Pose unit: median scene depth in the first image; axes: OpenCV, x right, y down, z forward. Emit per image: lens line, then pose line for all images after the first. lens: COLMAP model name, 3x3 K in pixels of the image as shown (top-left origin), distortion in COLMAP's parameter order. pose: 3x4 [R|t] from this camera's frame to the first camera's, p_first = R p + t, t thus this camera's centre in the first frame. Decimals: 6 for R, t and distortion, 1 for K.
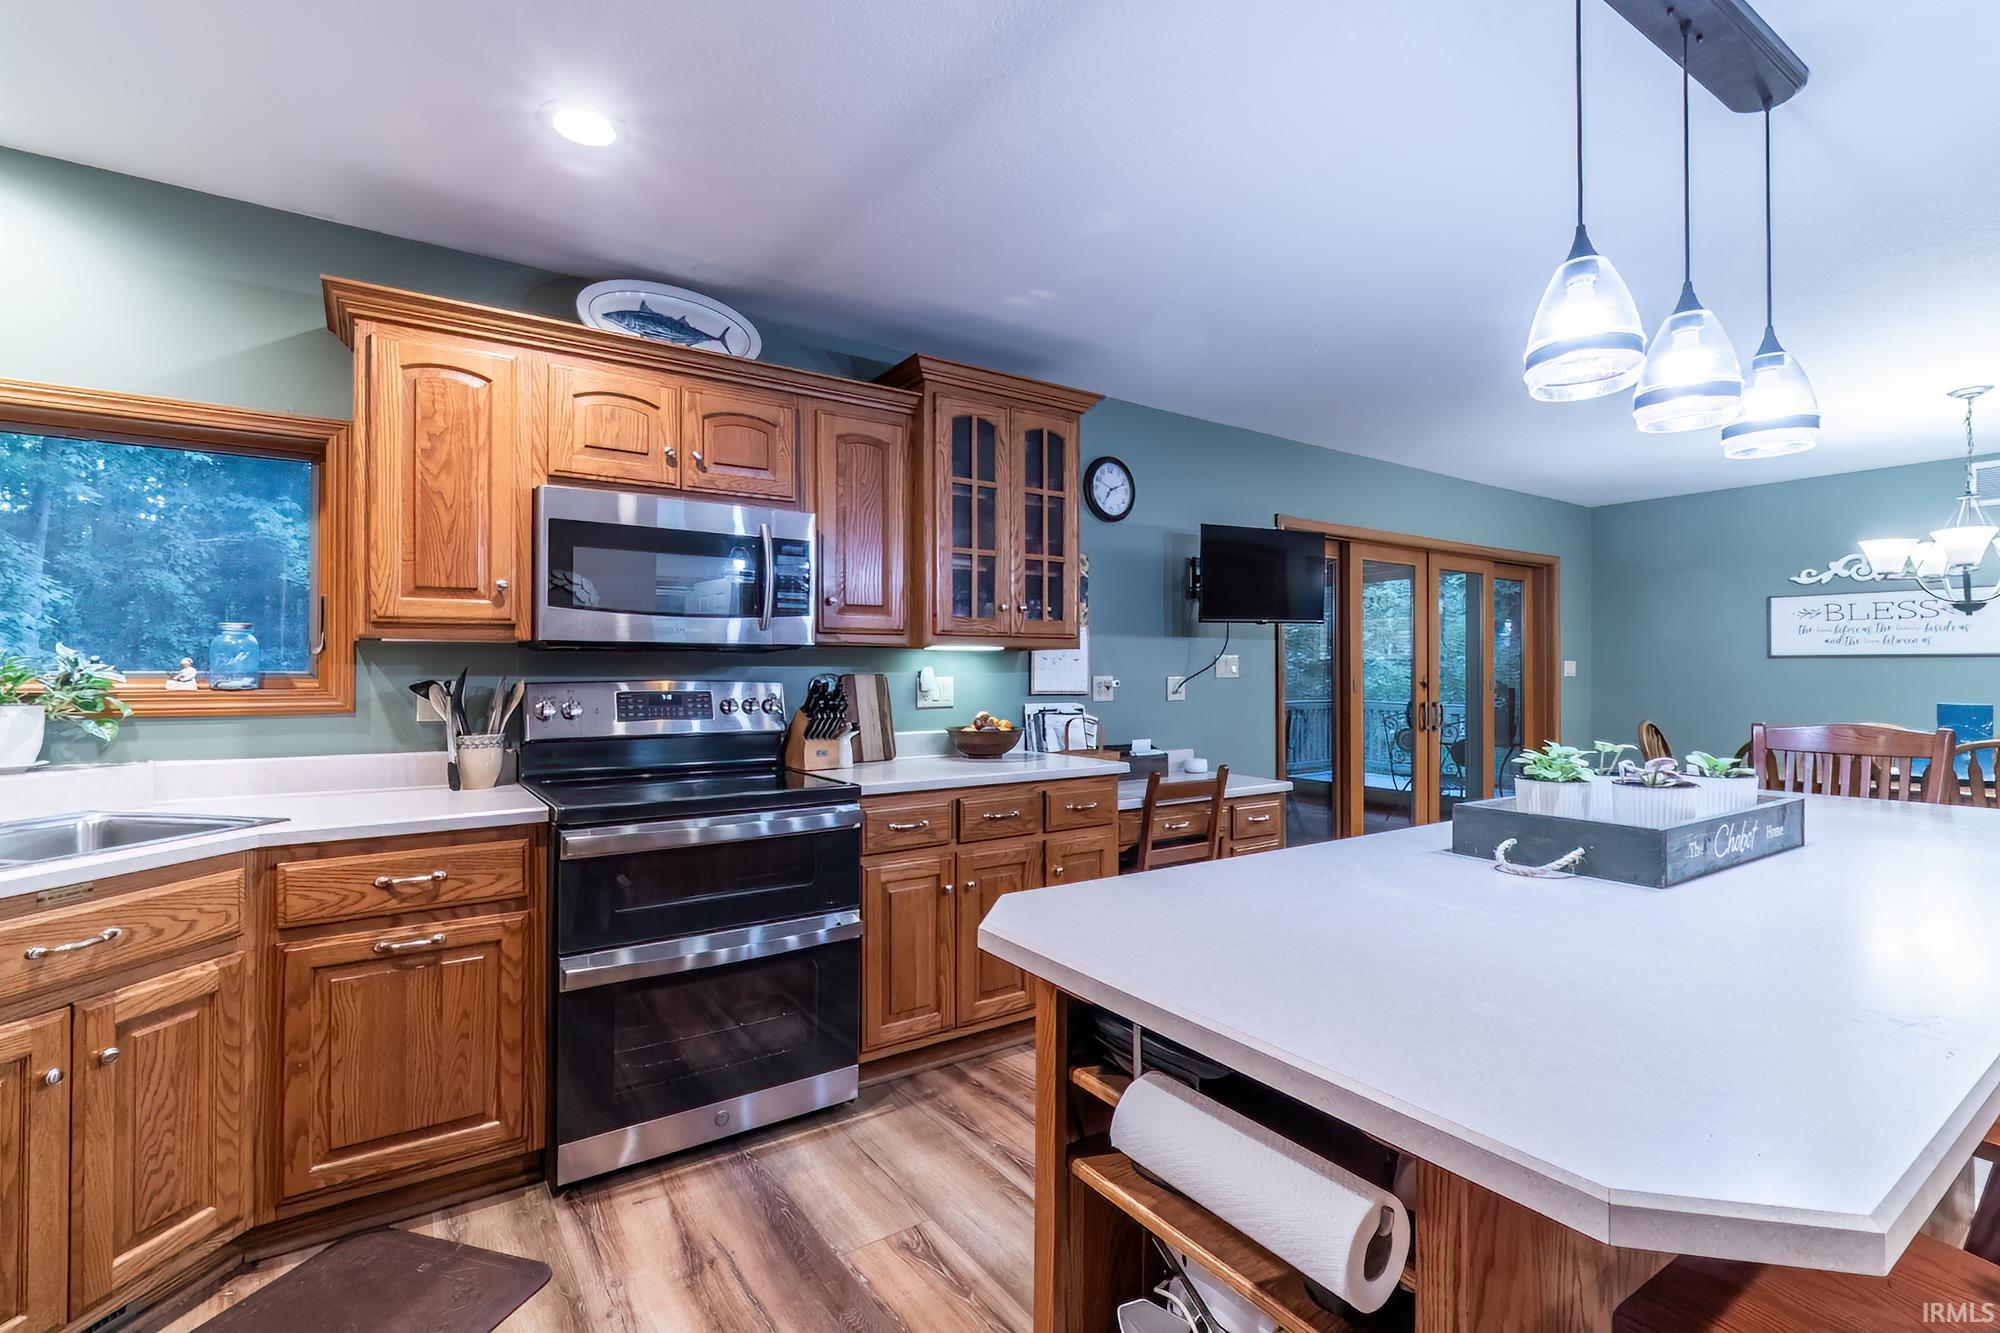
lens RADIAL K [[885.2, 0, 987.8], [0, 885.2, 666.2], [0, 0, 1]] dist [-0.011276, 0.000767]
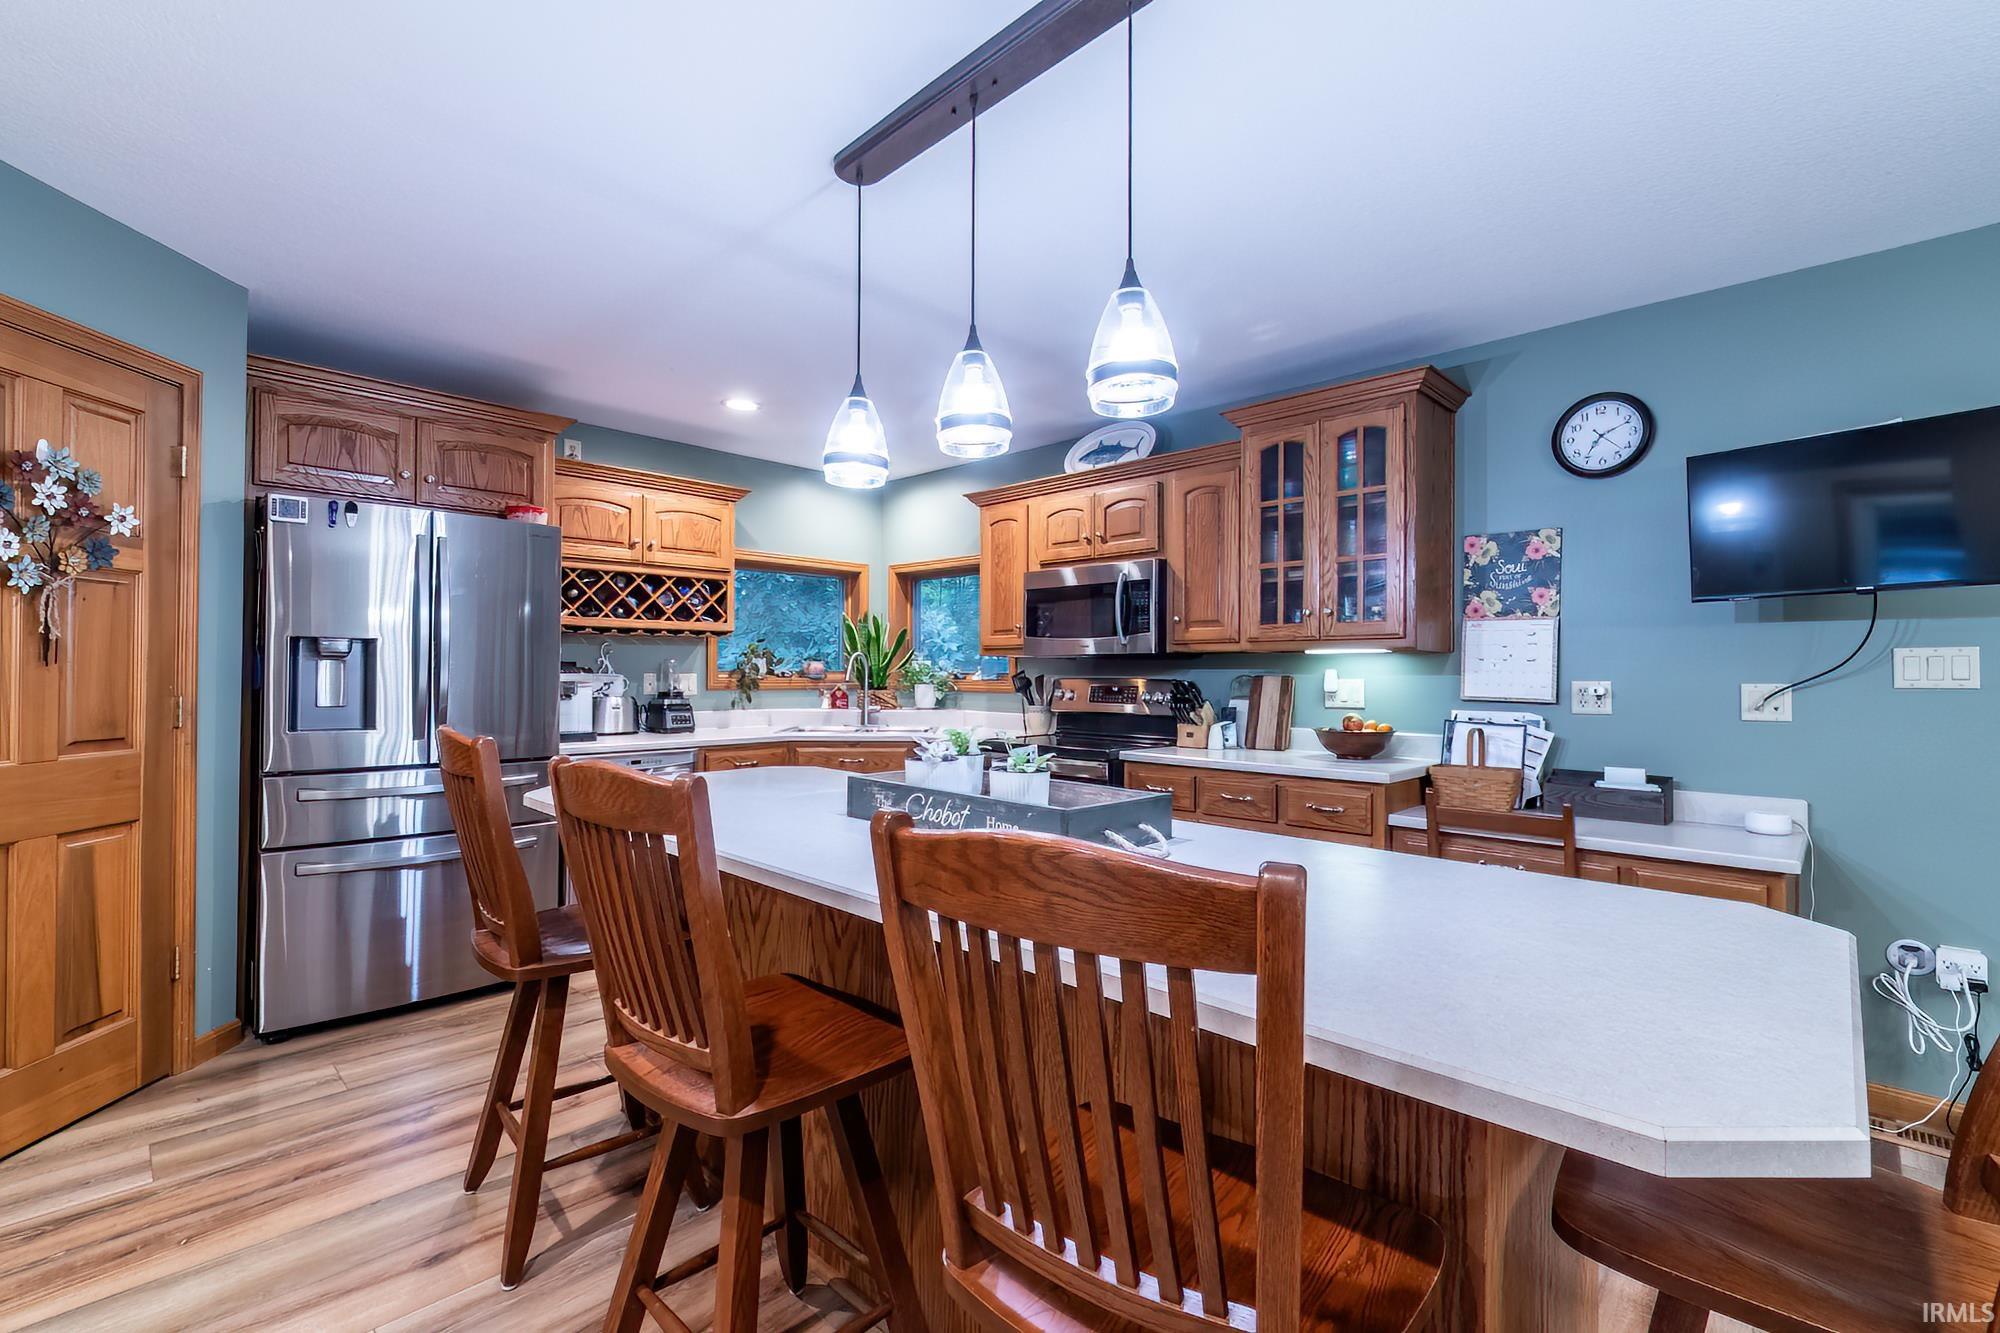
lens RADIAL K [[885.2, 0, 997.9], [0, 885.2, 666.6], [0, 0, 1]] dist [-0.011276, 0.000767]
pose [[0.194667, -0.007870, -0.980838, 0.943711], [-0.002257, 0.999962, -0.008471, 0.007643], [0.980867, 0.003863, 0.194642, 0.415467]]
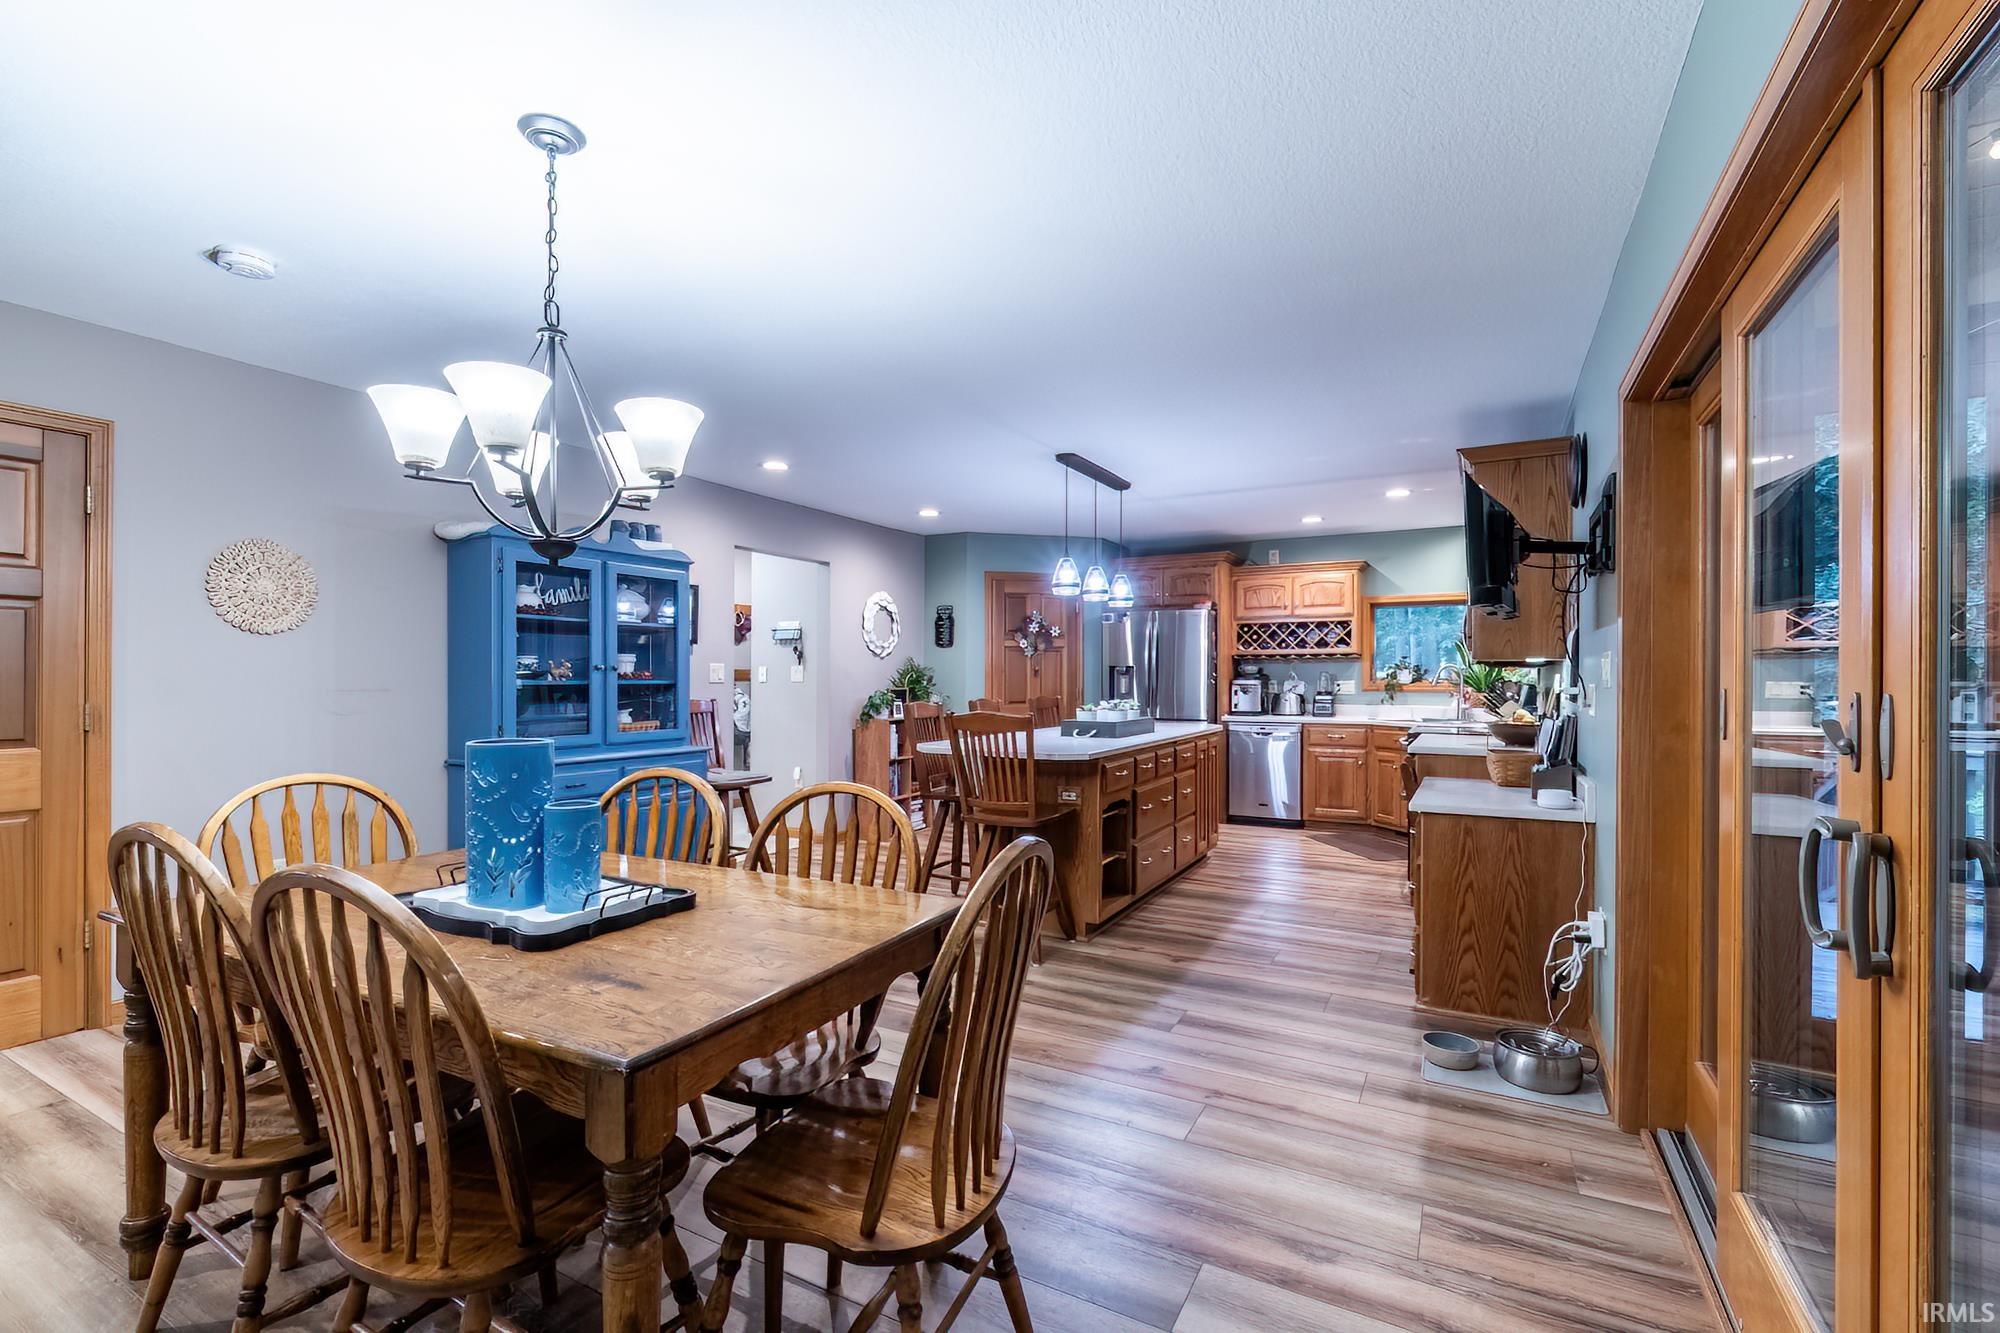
lens RADIAL K [[885.2, 0, 993.7], [0, 885.2, 679.0], [0, 0, 1]] dist [-0.011276, 0.000767]
pose [[-0.894569, -0.004843, -0.446903, 1.265673], [-0.002035, 0.999975, -0.006762, 0.021857], [0.446925, -0.005139, -0.894557, 1.847370]]
